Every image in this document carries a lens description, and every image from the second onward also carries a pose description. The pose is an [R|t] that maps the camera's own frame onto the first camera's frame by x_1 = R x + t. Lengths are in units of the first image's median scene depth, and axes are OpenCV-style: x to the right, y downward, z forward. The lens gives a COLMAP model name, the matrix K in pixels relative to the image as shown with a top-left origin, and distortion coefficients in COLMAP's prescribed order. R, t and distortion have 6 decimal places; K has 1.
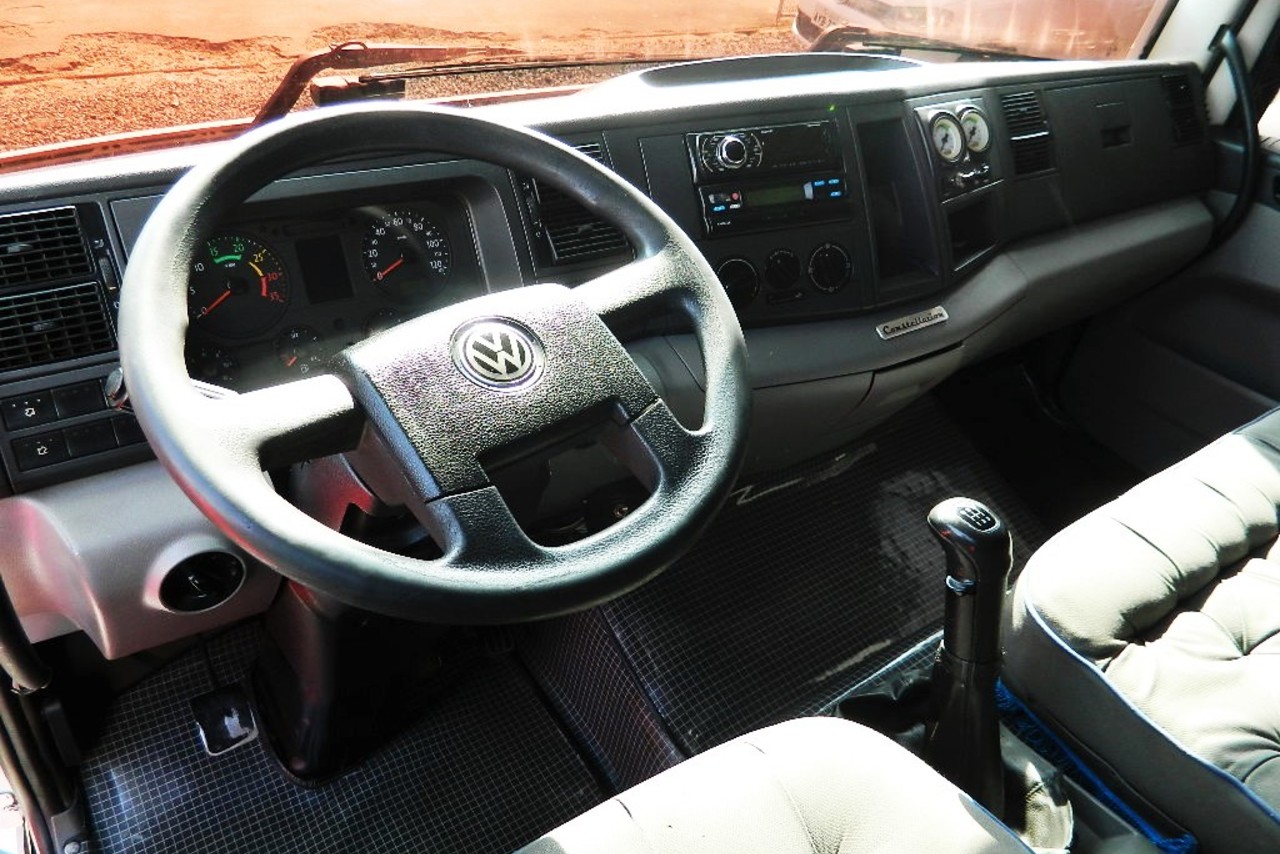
lens RADIAL K [[941.1, 0, 638.0], [0, 941.1, 418.5], [0, 0, 1]] dist [0.000777, 0.000652]
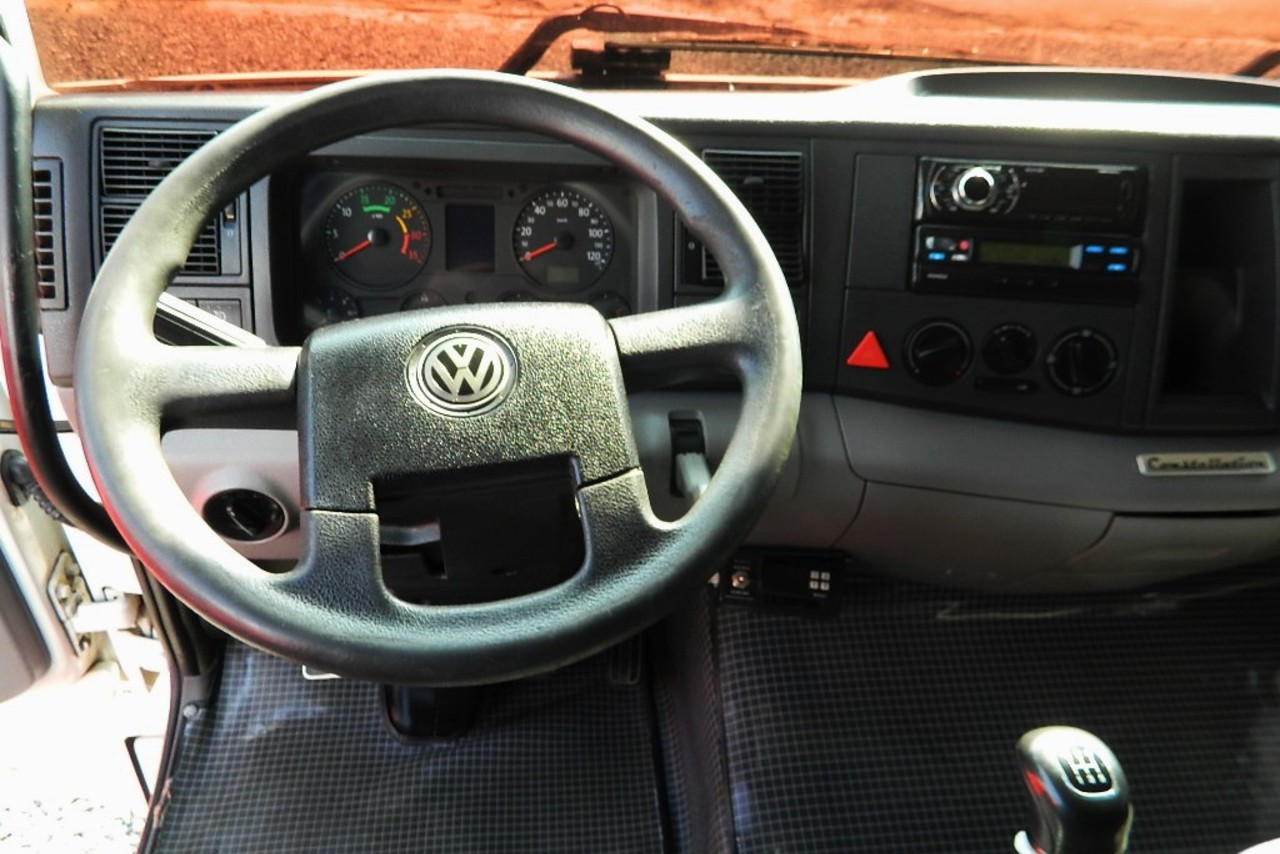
lens RADIAL K [[987.0, 0, 636.2], [0, 987.0, 418.4], [0, 0, 1]] dist [0.047712, -0.032231]
pose [[0.874603, 0.262445, -0.407667, 0.221934], [-0.259711, 0.963618, 0.063171, -0.073219], [0.409414, 0.050626, 0.910943, 0.134290]]
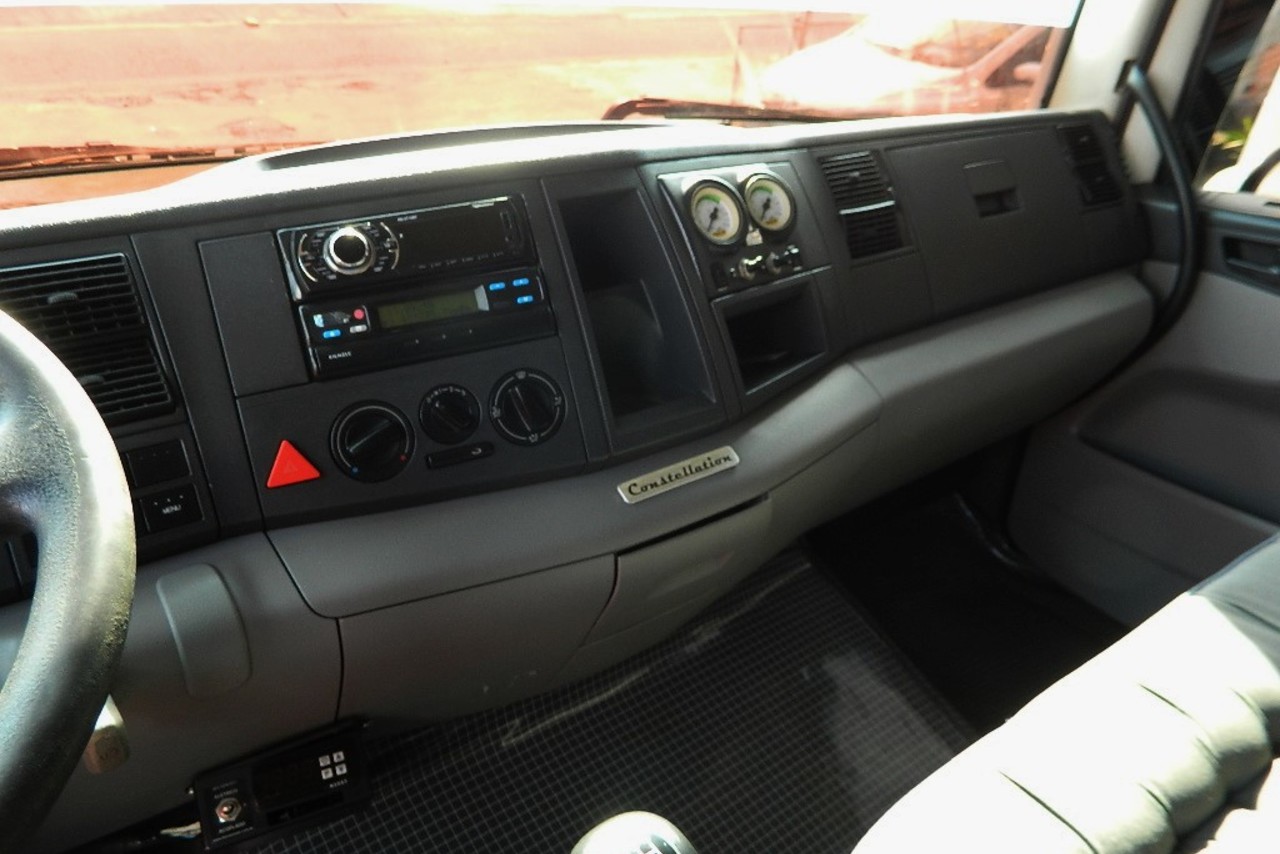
lens RADIAL K [[987.0, 0, 636.2], [0, 987.0, 418.4], [0, 0, 1]] dist [0.047712, -0.032231]
pose [[0.996773, -0.080272, 0.000201, 0.272778], [0.079491, 0.986723, -0.141631, -0.044252], [0.011171, 0.141190, 0.989919, 0.292626]]
